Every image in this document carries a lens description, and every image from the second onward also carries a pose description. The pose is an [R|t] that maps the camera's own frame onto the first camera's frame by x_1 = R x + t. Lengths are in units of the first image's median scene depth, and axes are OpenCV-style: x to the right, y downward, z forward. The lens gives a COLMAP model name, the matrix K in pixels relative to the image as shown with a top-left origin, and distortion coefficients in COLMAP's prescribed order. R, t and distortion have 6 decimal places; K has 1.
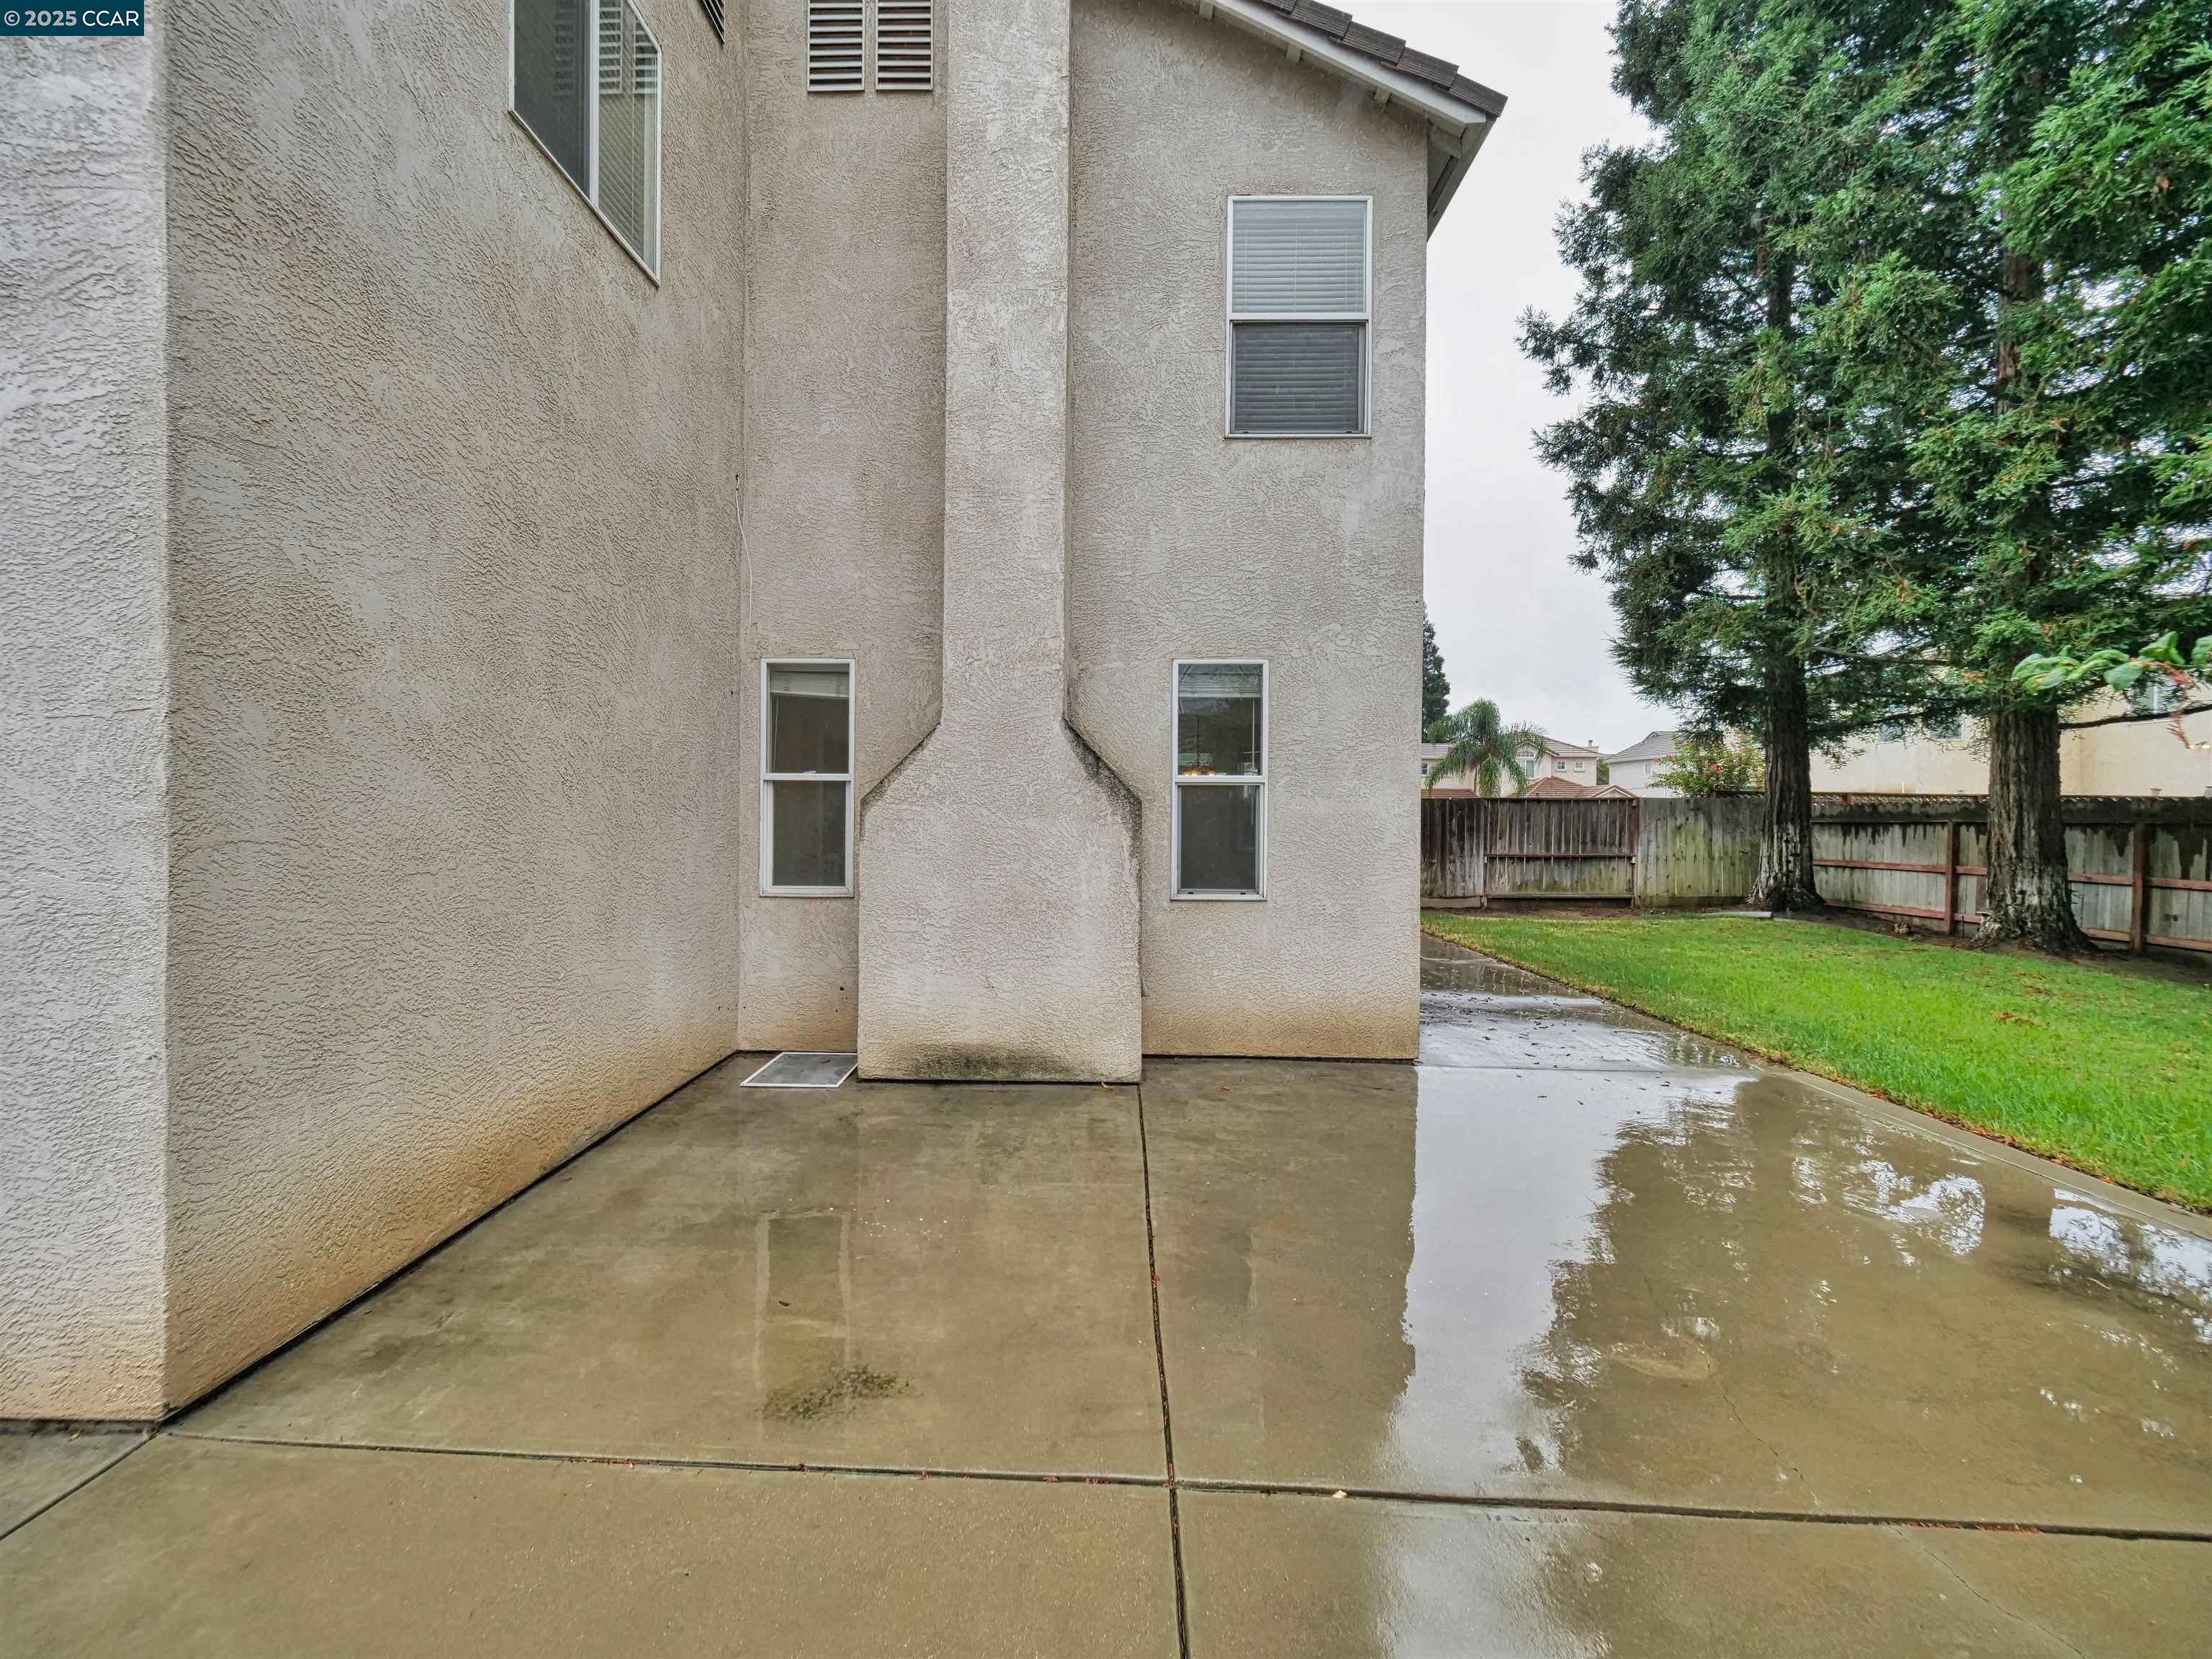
lens RADIAL K [[946.5, 0, 1103.5], [0, 946.5, 819.4], [0, 0, 1]] dist [-0.007230, 0.003968]
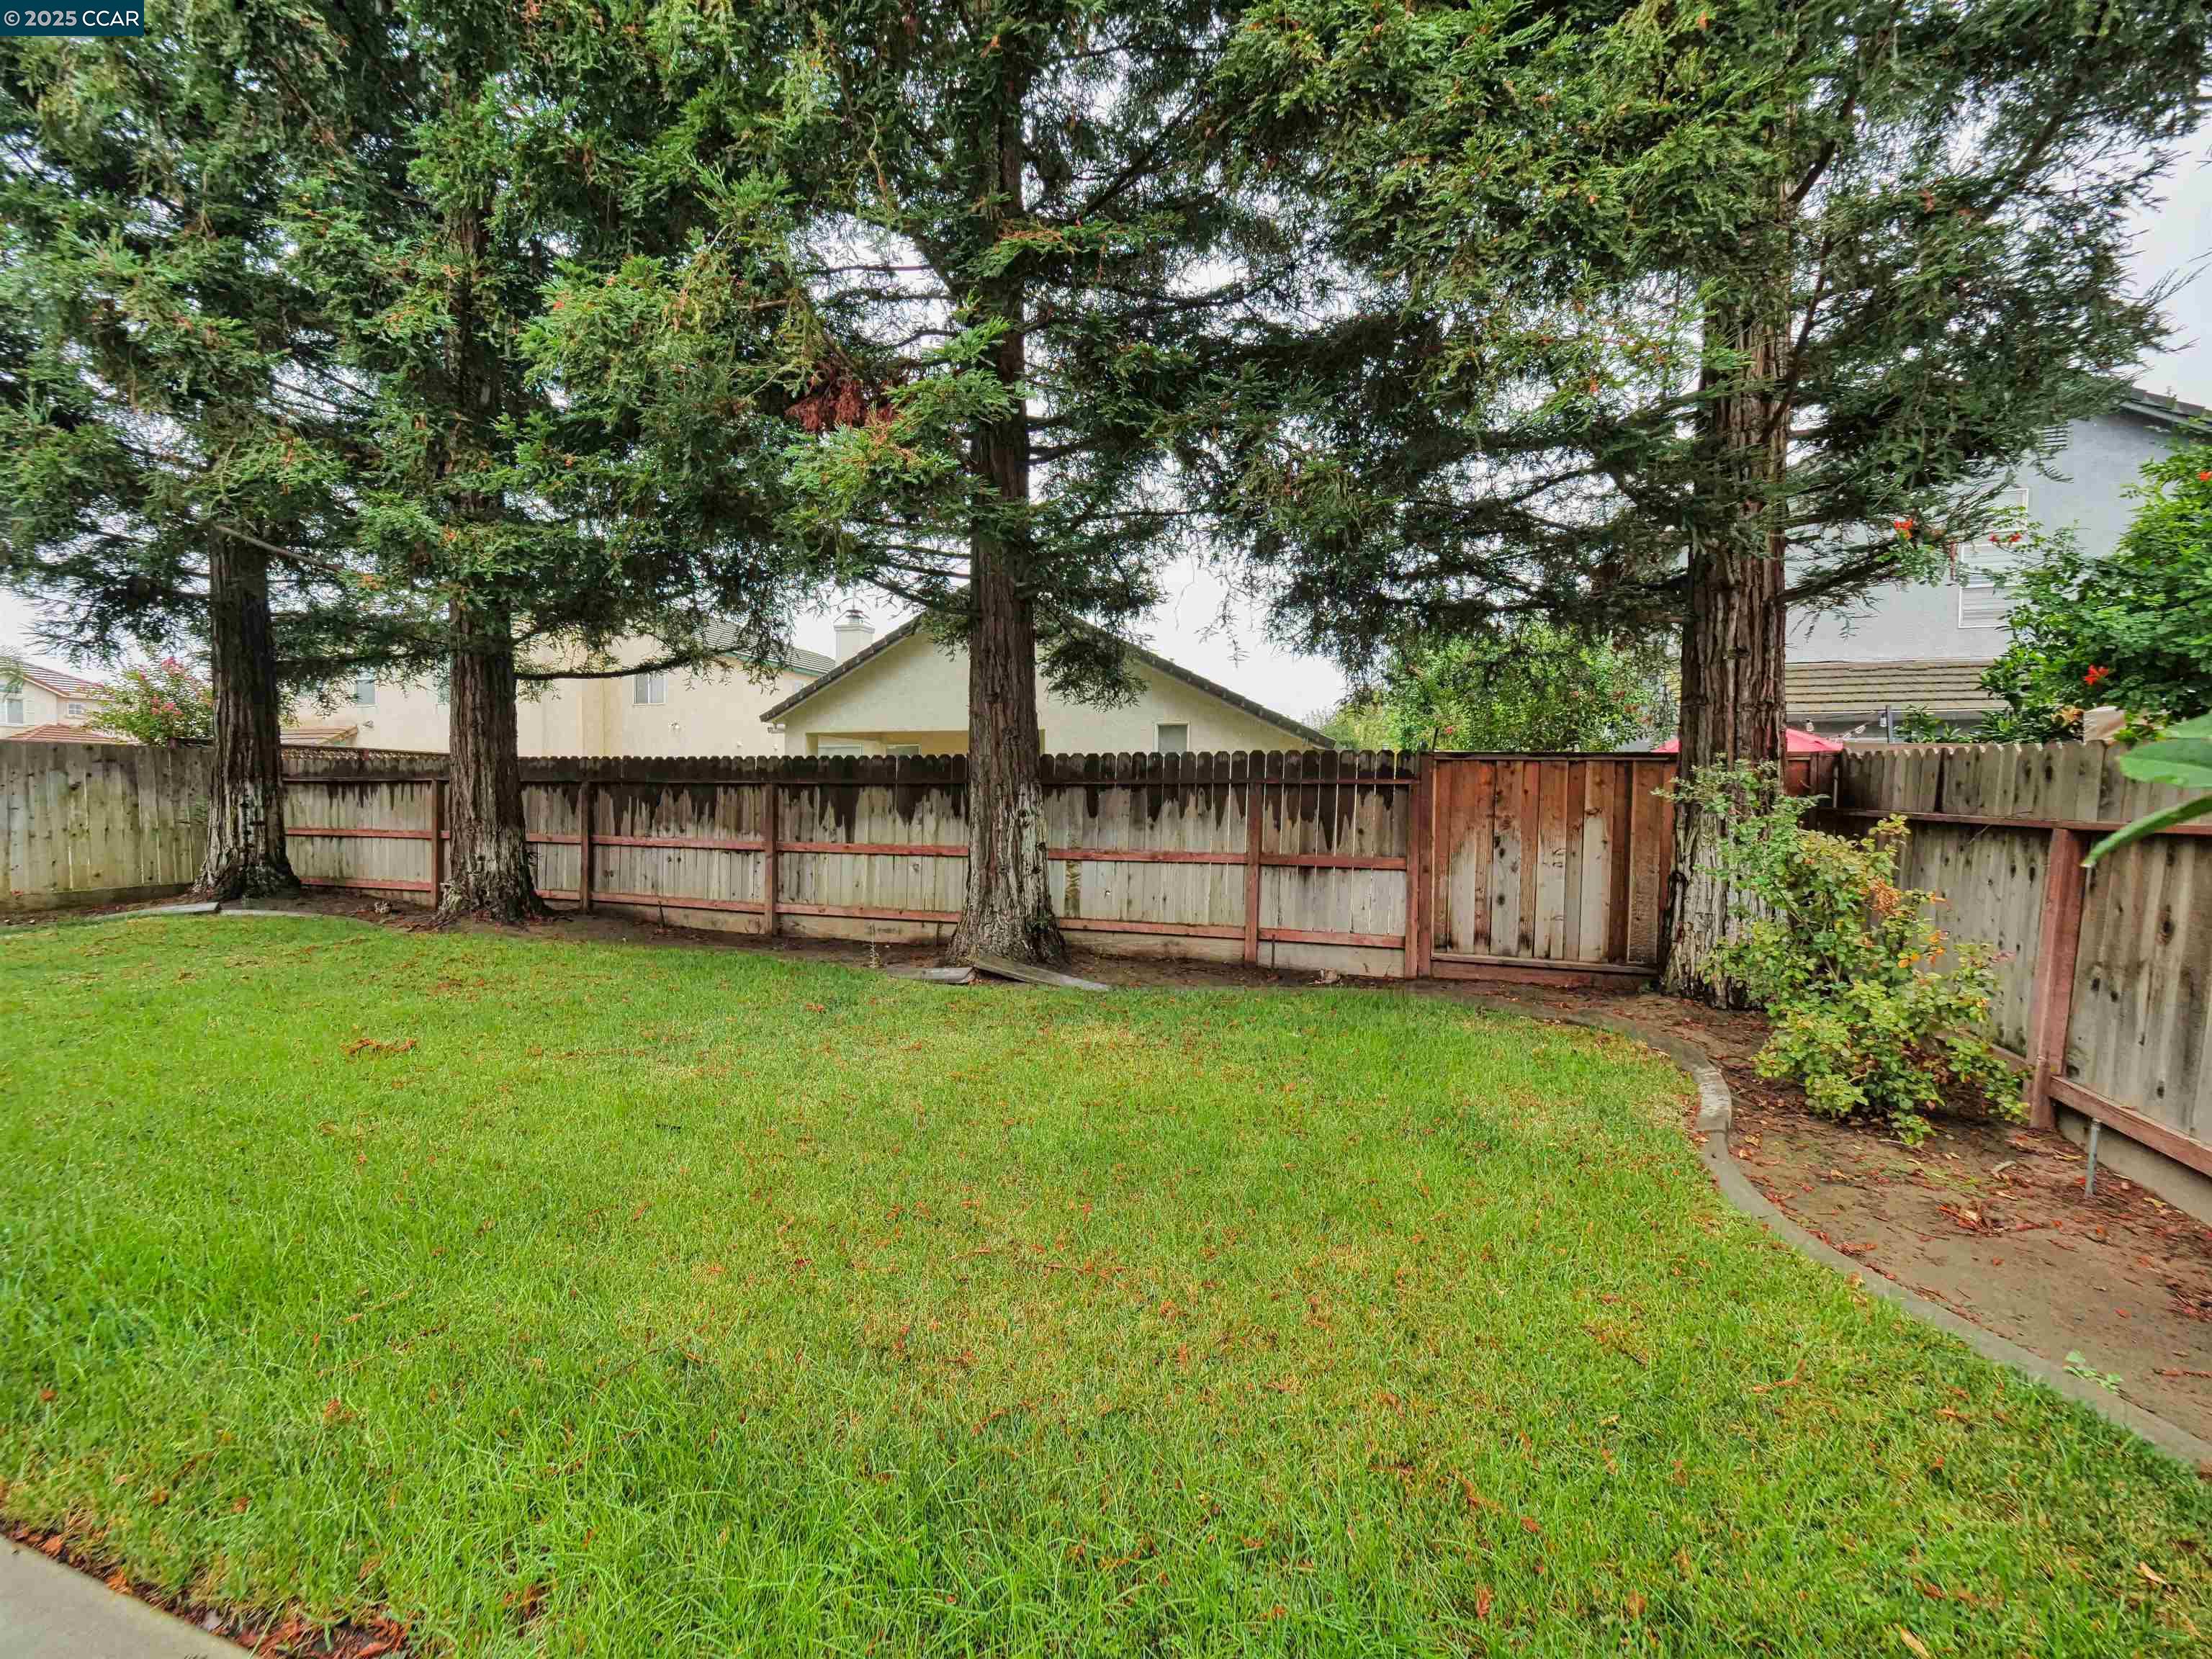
lens RADIAL K [[935.5, 0, 1069.1], [0, 935.5, 827.1], [0, 0, 1]] dist [-0.001330, 0.000411]
pose [[0.330362, -0.035498, 0.943187, 0.318805], [-0.005200, 0.999209, 0.039427, 0.010113], [-0.943840, -0.017930, 0.329916, 0.181441]]
